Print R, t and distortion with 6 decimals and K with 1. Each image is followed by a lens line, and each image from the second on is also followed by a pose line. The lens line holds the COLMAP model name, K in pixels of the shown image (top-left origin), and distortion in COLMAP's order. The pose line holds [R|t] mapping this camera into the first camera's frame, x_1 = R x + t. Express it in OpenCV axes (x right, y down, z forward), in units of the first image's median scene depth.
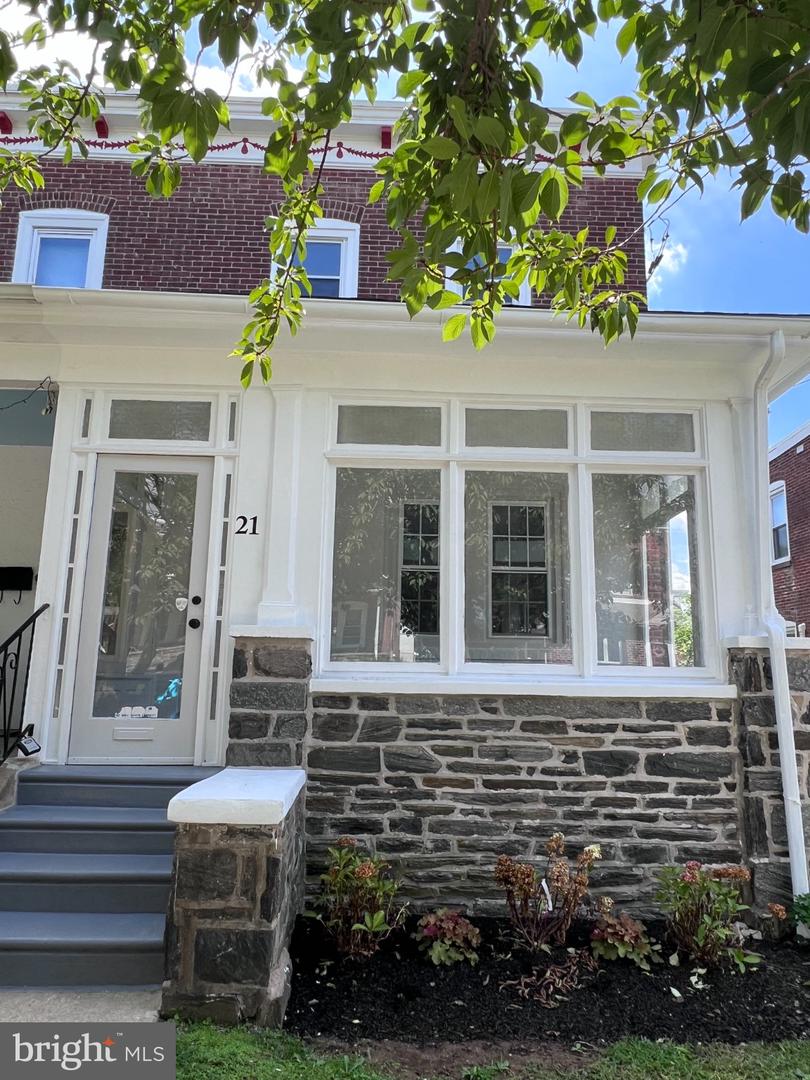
lens RADIAL K [[735.3, 0, 415.5], [0, 735.3, 535.8], [0, 0, 1]] dist [-0.002807, 0.000325]
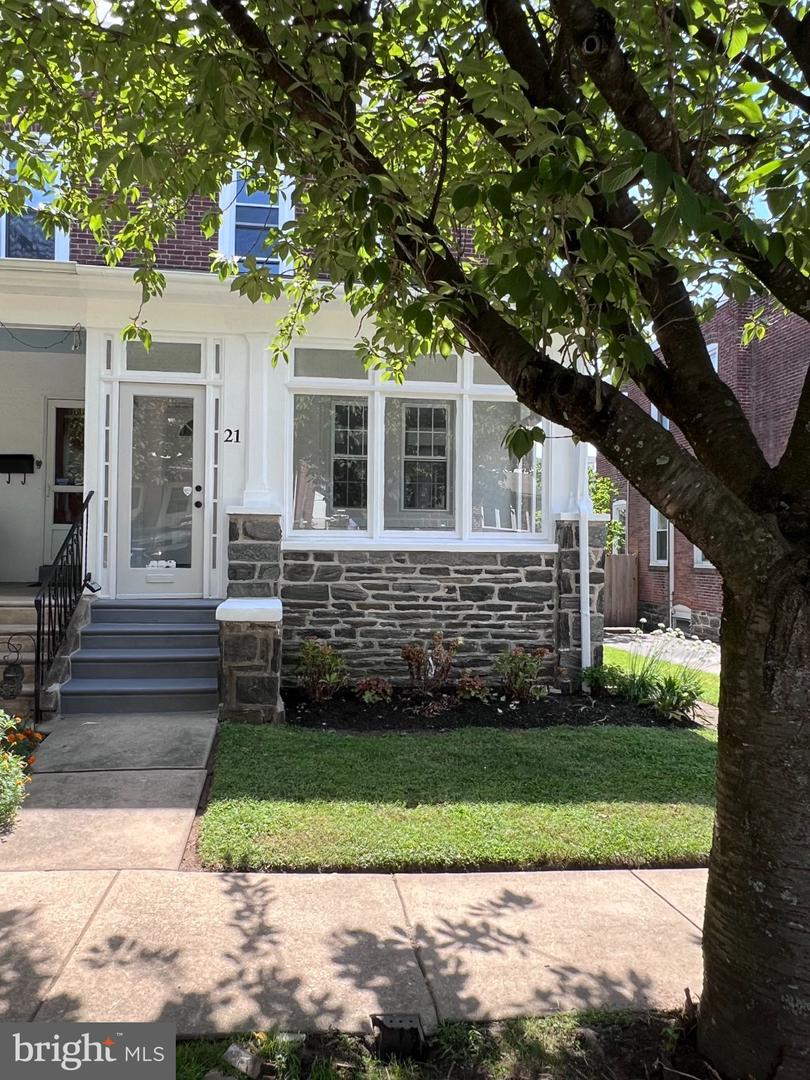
lens RADIAL K [[789.3, 0, 408.5], [0, 789.3, 530.2], [0, 0, 1]] dist [-0.005552, -0.002776]
pose [[0.994561, -0.003386, 0.104102, -0.052673], [-0.014692, 0.984918, 0.172395, -0.110544], [-0.103115, -0.172987, 0.979512, -0.607300]]
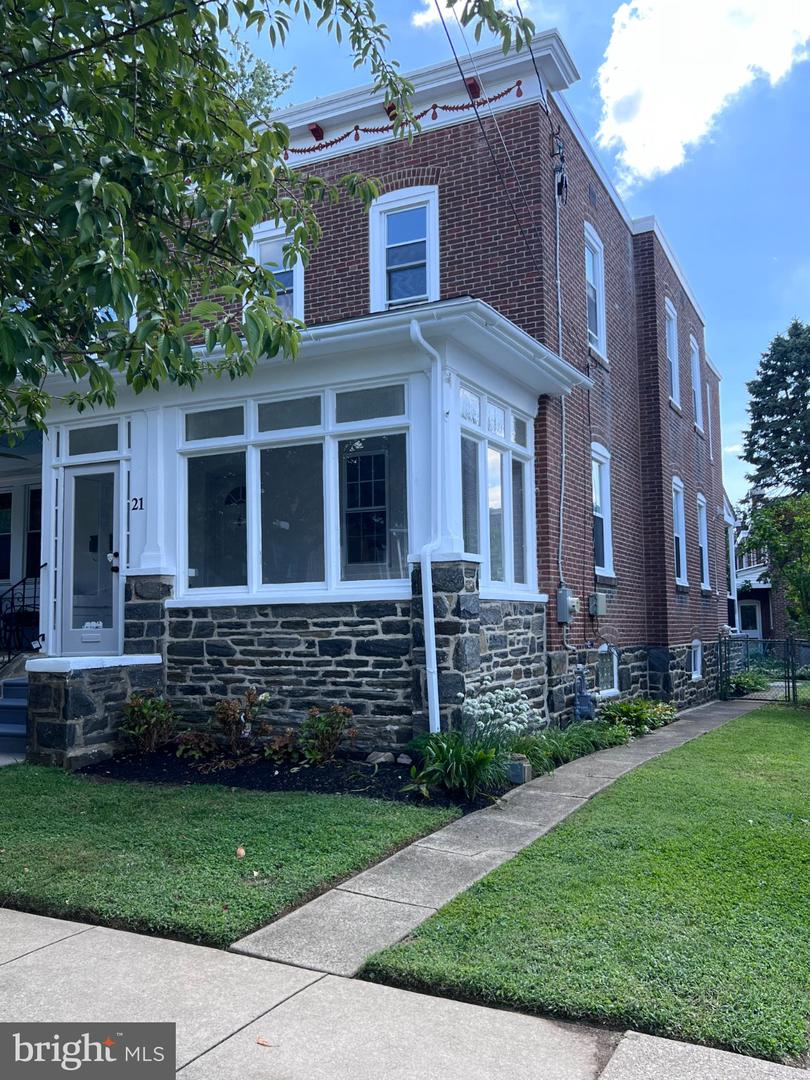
lens RADIAL K [[936.7, 0, 403.9], [0, 936.7, 529.2], [0, 0, 1]] dist [0.056540, -0.011678]
pose [[0.887180, -0.079629, -0.454500, 1.241118], [0.121690, 0.990503, 0.064000, -0.021339], [0.445087, -0.112088, 0.888445, -0.544105]]
